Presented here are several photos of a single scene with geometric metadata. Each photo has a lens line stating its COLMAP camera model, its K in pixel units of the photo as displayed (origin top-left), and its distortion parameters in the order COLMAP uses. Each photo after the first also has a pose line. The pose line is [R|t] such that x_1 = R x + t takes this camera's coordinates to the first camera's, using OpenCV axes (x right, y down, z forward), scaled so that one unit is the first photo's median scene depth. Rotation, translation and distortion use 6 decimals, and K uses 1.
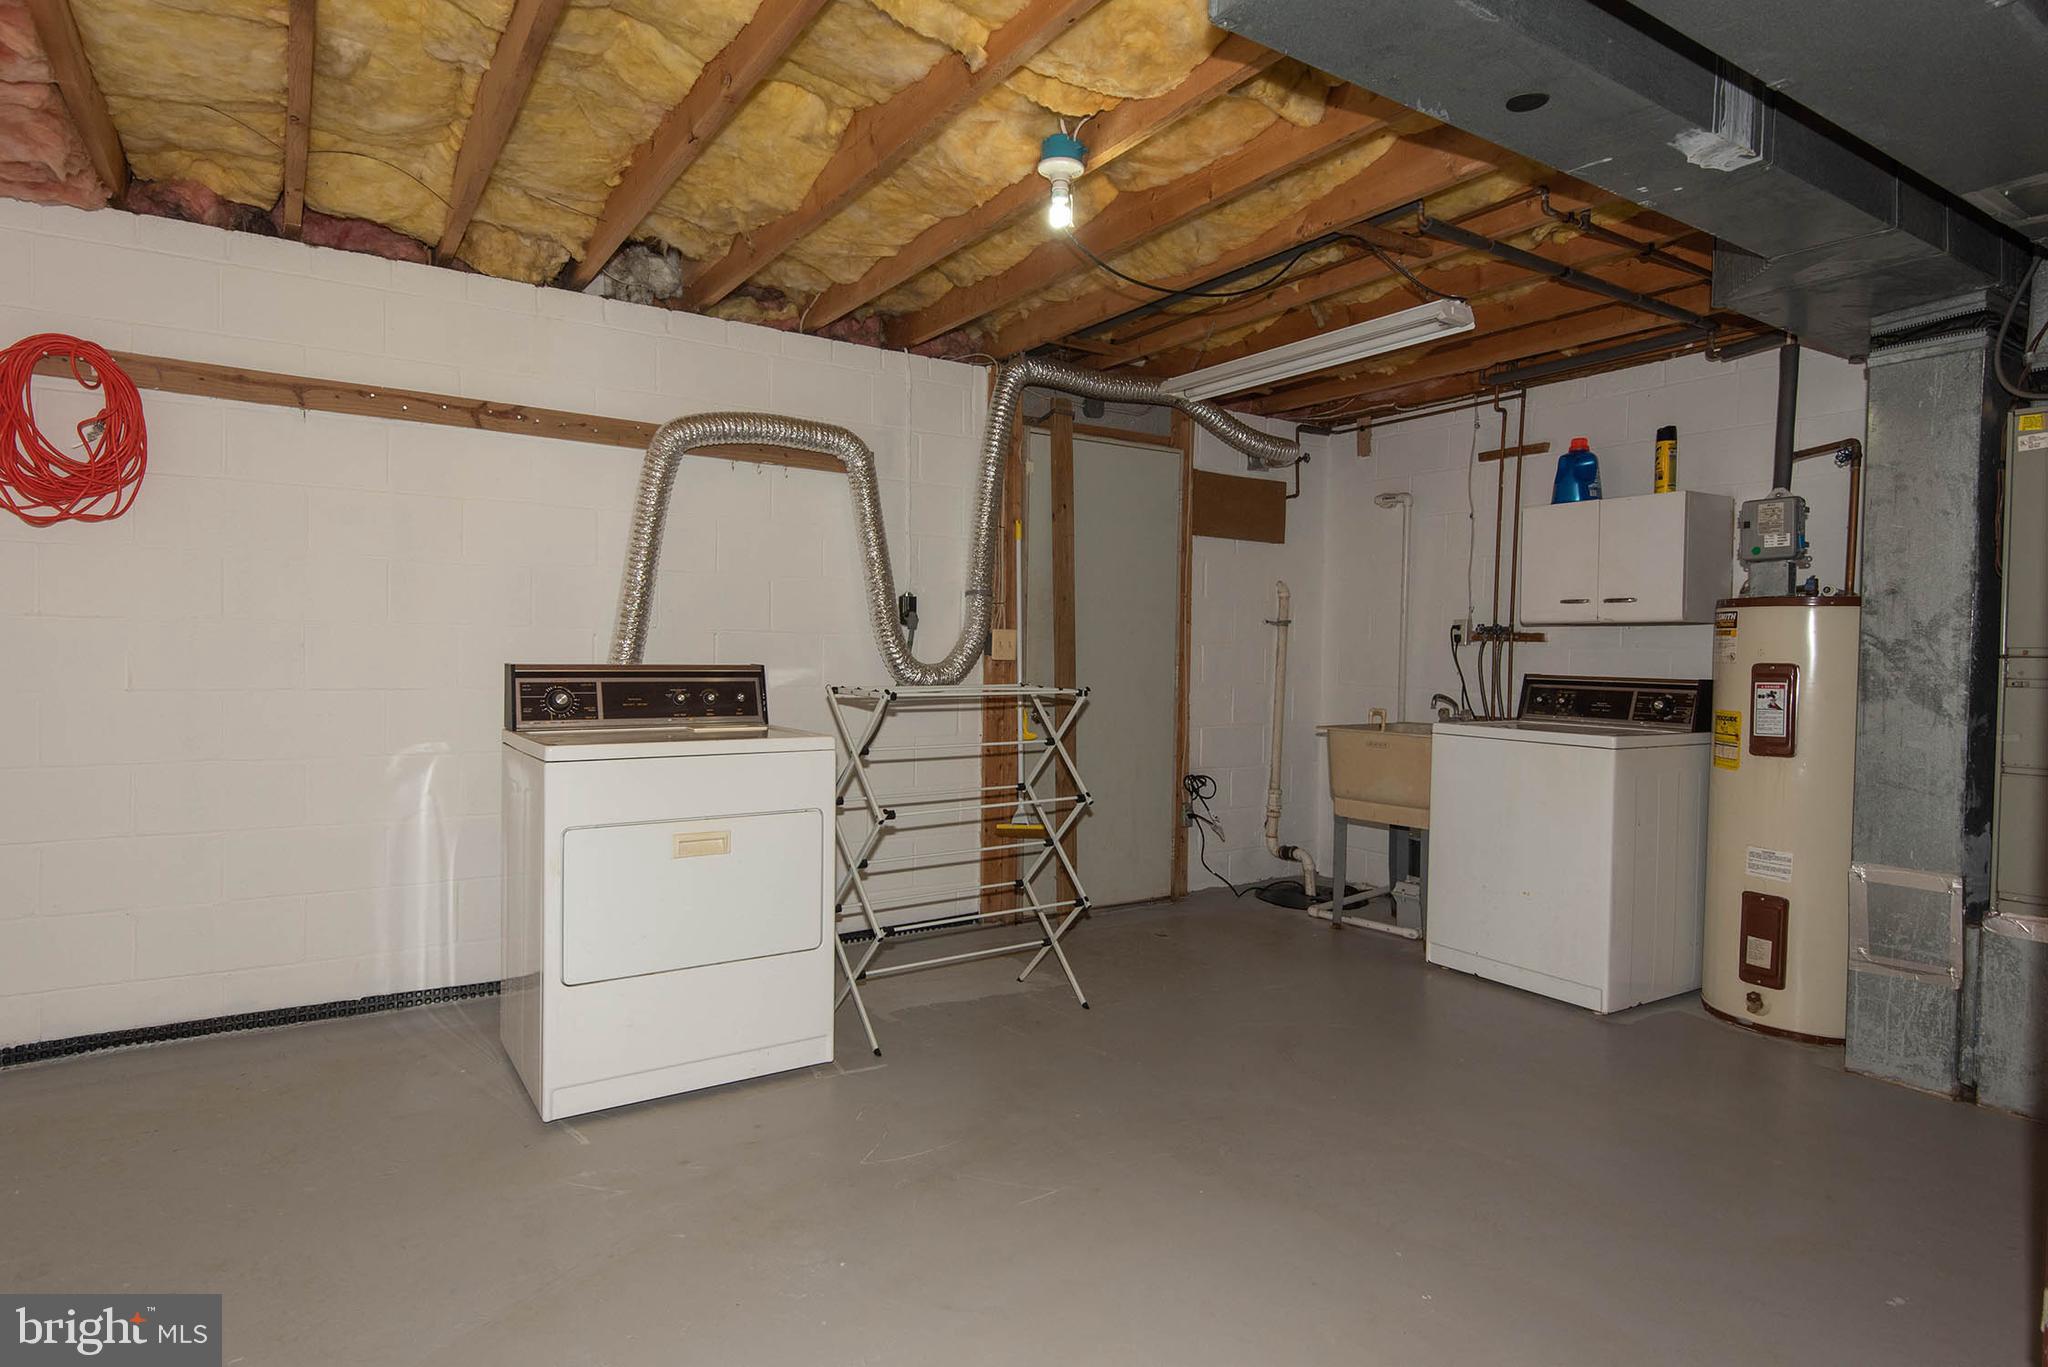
lens RADIAL K [[1142.5, 0, 1026.3], [0, 1142.5, 683.7], [0, 0, 1]] dist [0.029813, -0.016163]
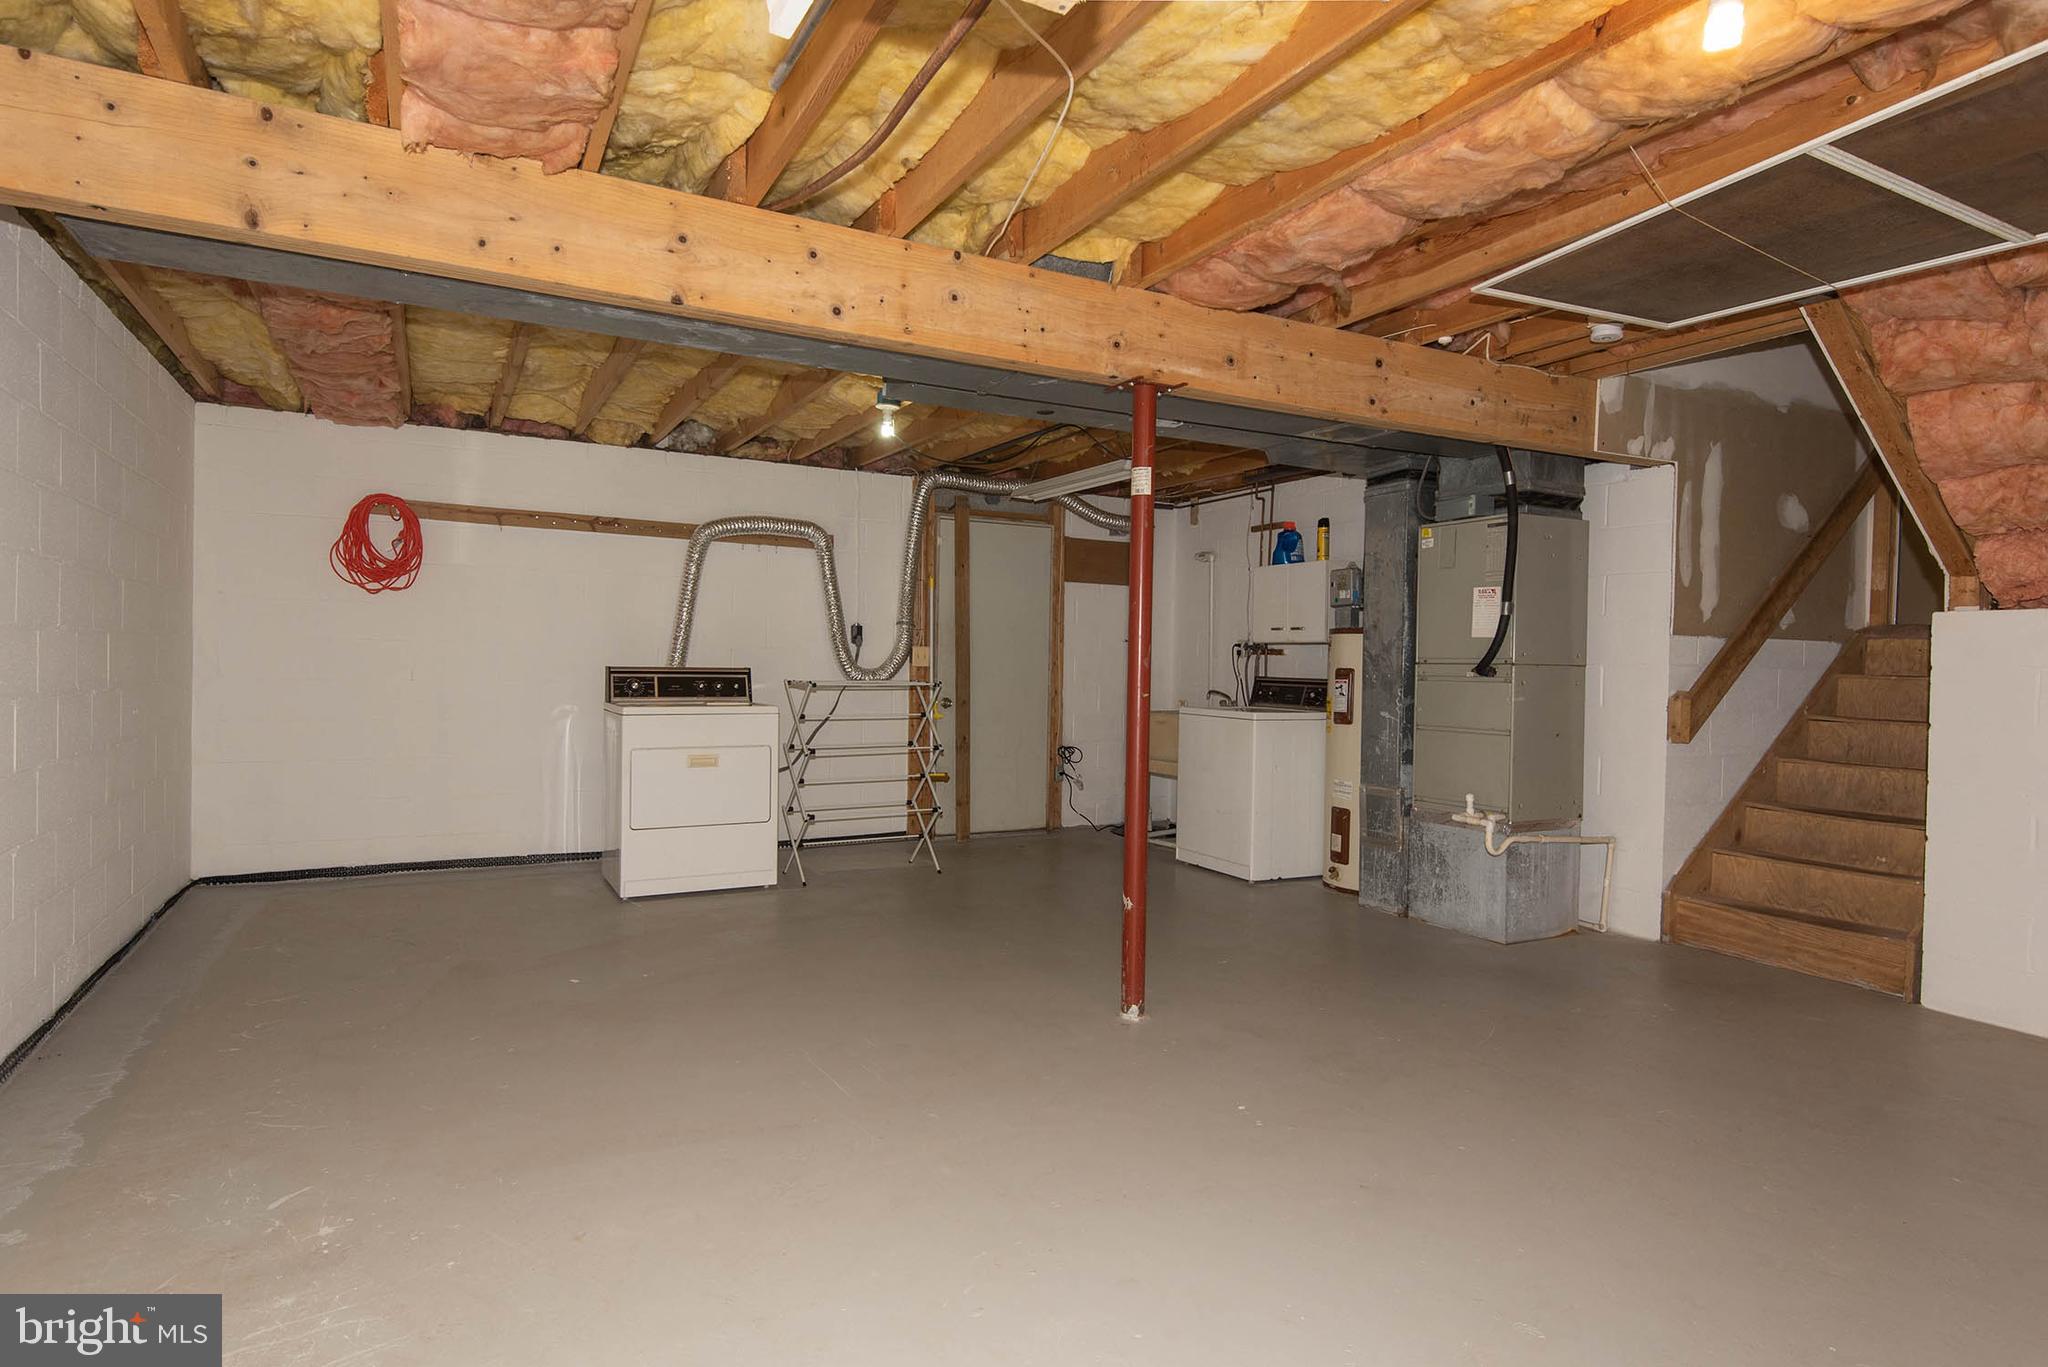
lens RADIAL K [[1142.5, 0, 1026.4], [0, 1142.5, 684.0], [0, 0, 1]] dist [0.029813, -0.016163]
pose [[0.995738, 0.003427, -0.092160, 0.311231], [-0.004482, 0.999927, -0.011248, 0.023267], [0.092114, 0.011613, 0.995681, -0.616497]]
